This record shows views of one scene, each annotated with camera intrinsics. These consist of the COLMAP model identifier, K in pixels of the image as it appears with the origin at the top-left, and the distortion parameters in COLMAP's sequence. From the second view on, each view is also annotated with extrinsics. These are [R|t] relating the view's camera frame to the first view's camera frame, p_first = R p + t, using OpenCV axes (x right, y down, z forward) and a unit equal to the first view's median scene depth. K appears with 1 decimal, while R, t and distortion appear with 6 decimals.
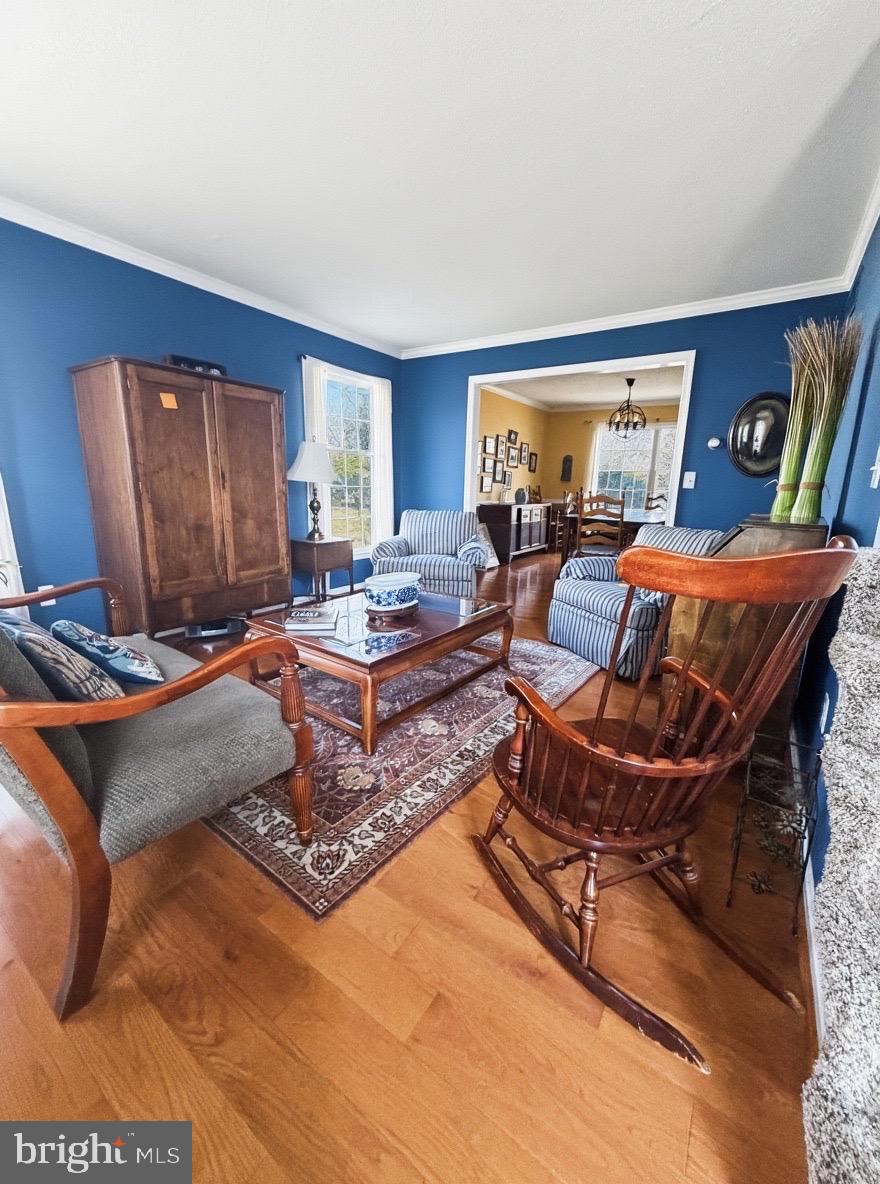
lens RADIAL K [[478.9, 0, 440.0], [0, 478.9, 592.0], [0, 0, 1]] dist [0.001099, 0.000047]
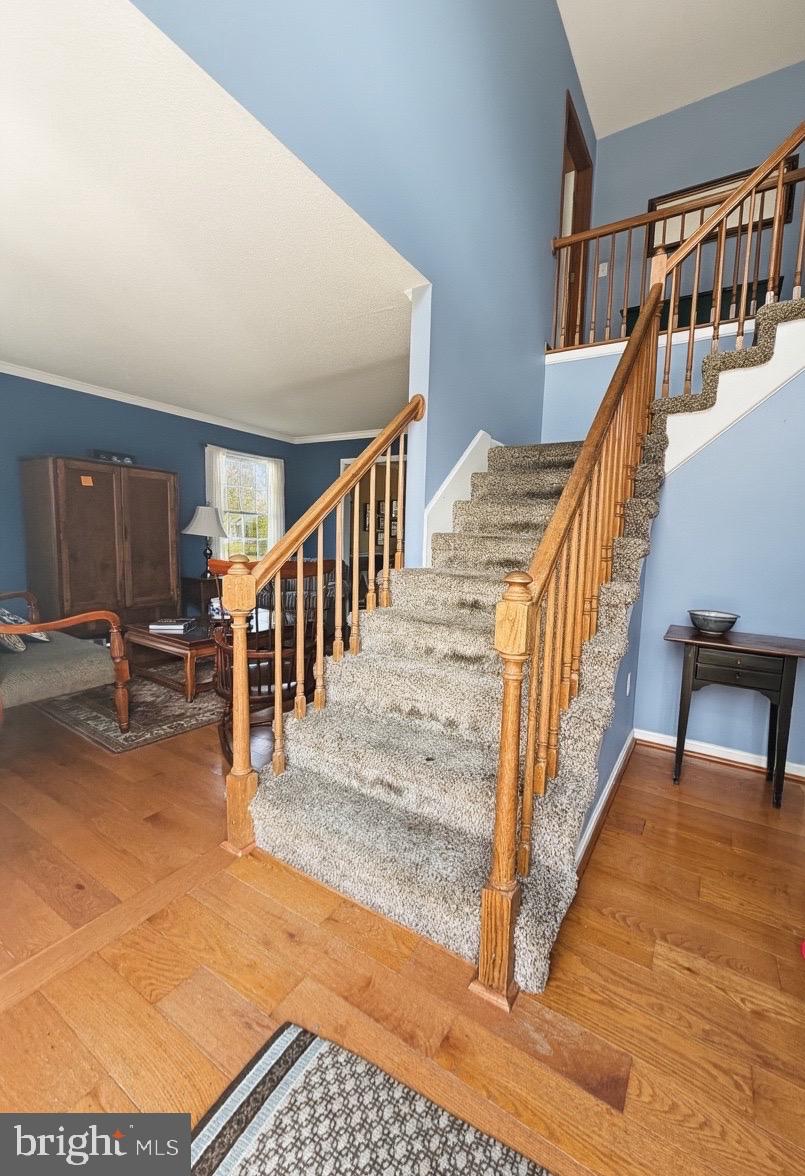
lens RADIAL K [[468.6, 0, 431.7], [0, 468.6, 582.1], [0, 0, 1]] dist [-0.000857, -0.000079]
pose [[0.997672, -0.002355, 0.068149, 0.359191], [0.011081, 0.991717, -0.127960, 0.099002], [-0.067283, 0.128417, 0.989435, -0.421880]]
